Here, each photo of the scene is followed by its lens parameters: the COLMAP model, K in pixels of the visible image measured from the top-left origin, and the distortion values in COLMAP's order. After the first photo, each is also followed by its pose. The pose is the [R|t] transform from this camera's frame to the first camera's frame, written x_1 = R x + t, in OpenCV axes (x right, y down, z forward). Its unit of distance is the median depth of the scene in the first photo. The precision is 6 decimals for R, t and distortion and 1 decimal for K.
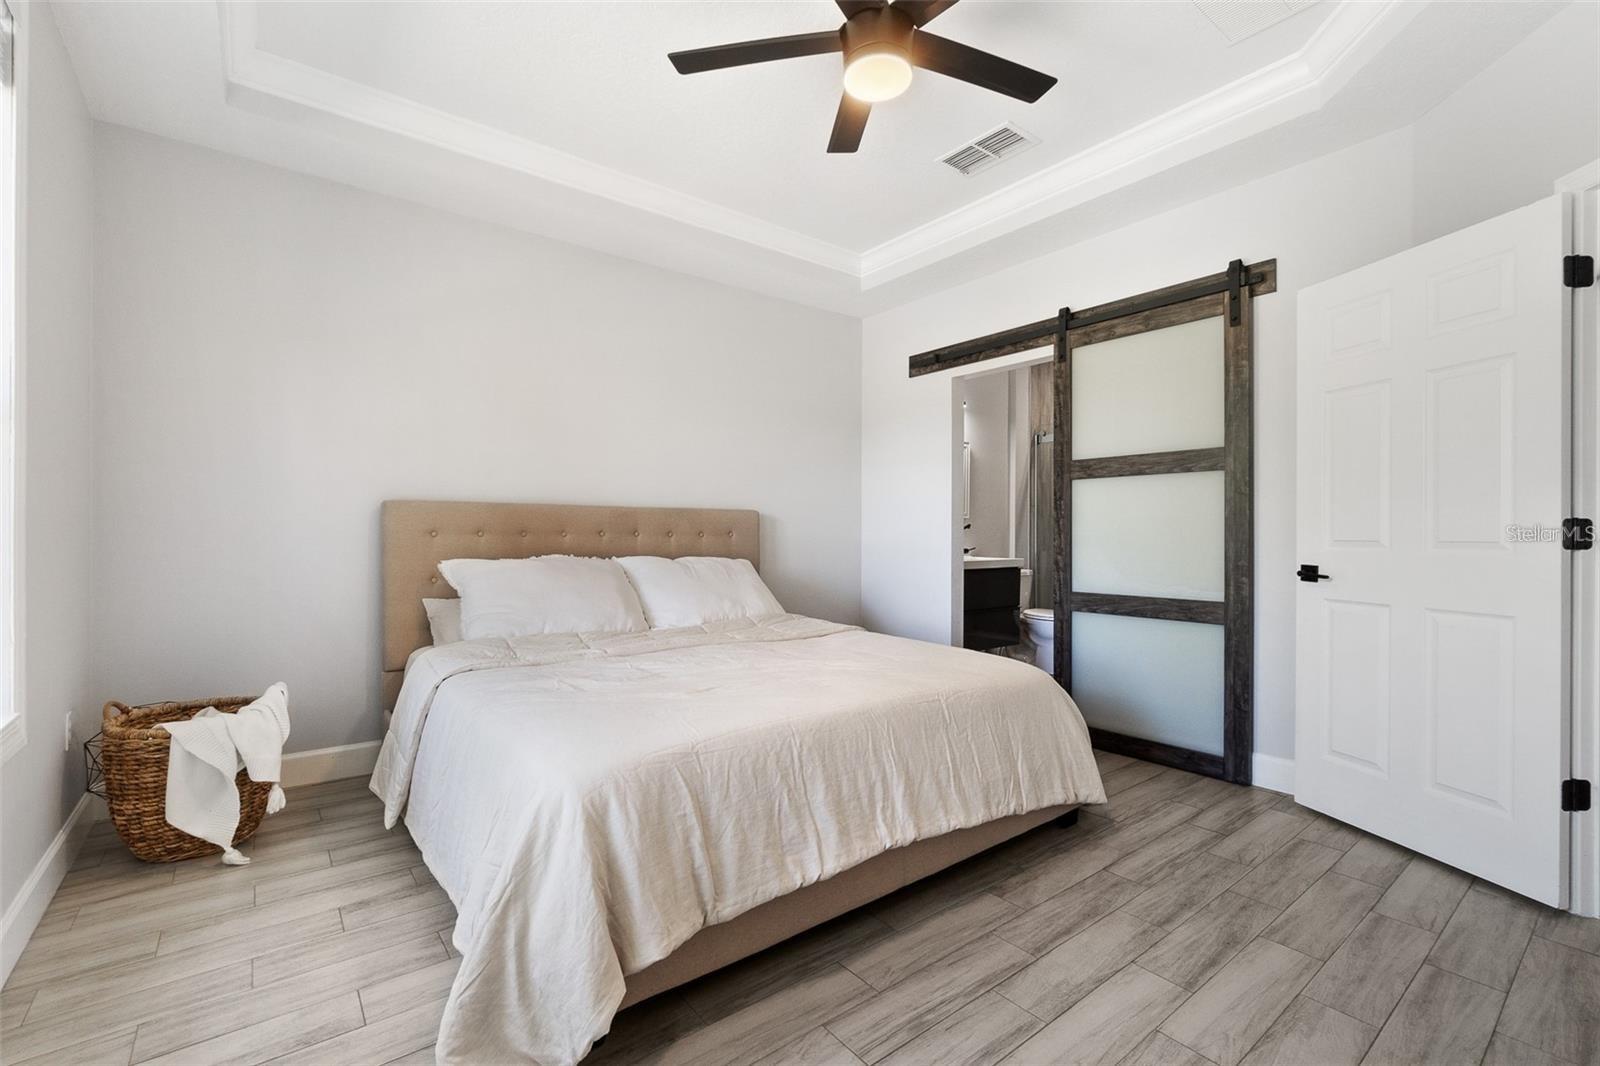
lens RADIAL K [[698.3, 0, 793.3], [0, 698.3, 529.5], [0, 0, 1]] dist [-0.003804, -0.000159]
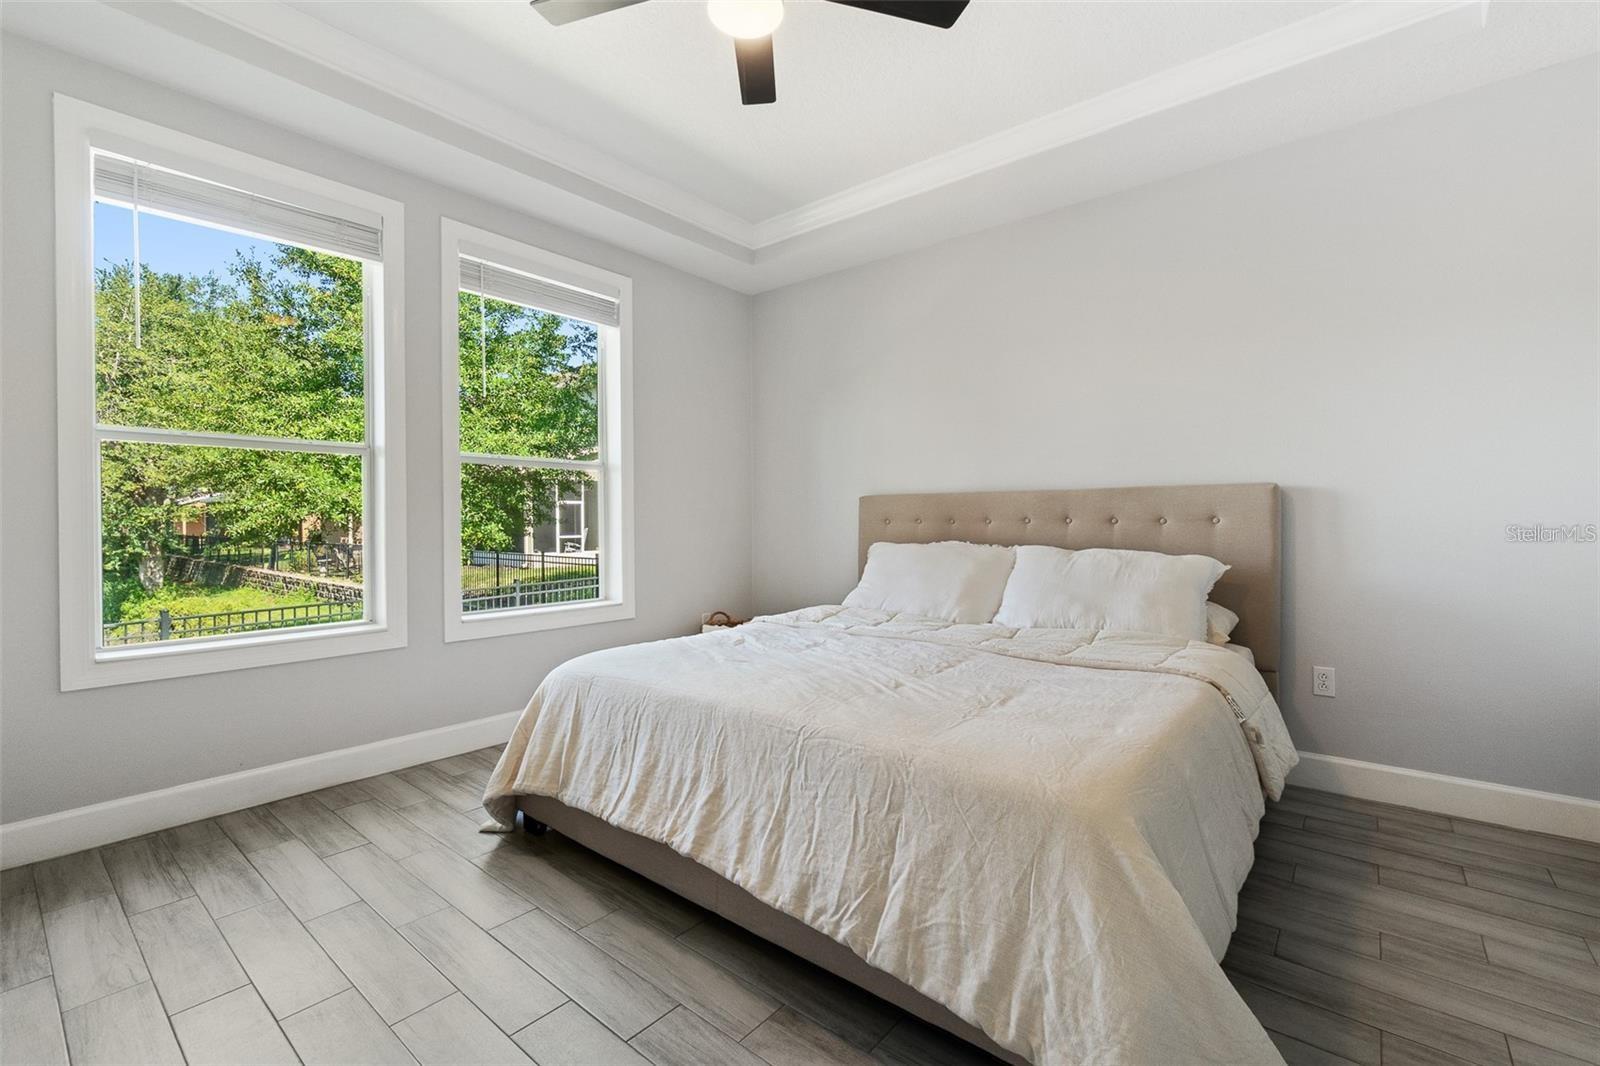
lens RADIAL K [[698.3, 0, 793.3], [0, 698.3, 529.5], [0, 0, 1]] dist [-0.003804, -0.000159]
pose [[0.208685, 0.005593, -0.977967, 0.904754], [0.009421, 0.999926, 0.007728, 0.012380], [0.977937, -0.010826, 0.208617, 0.788972]]
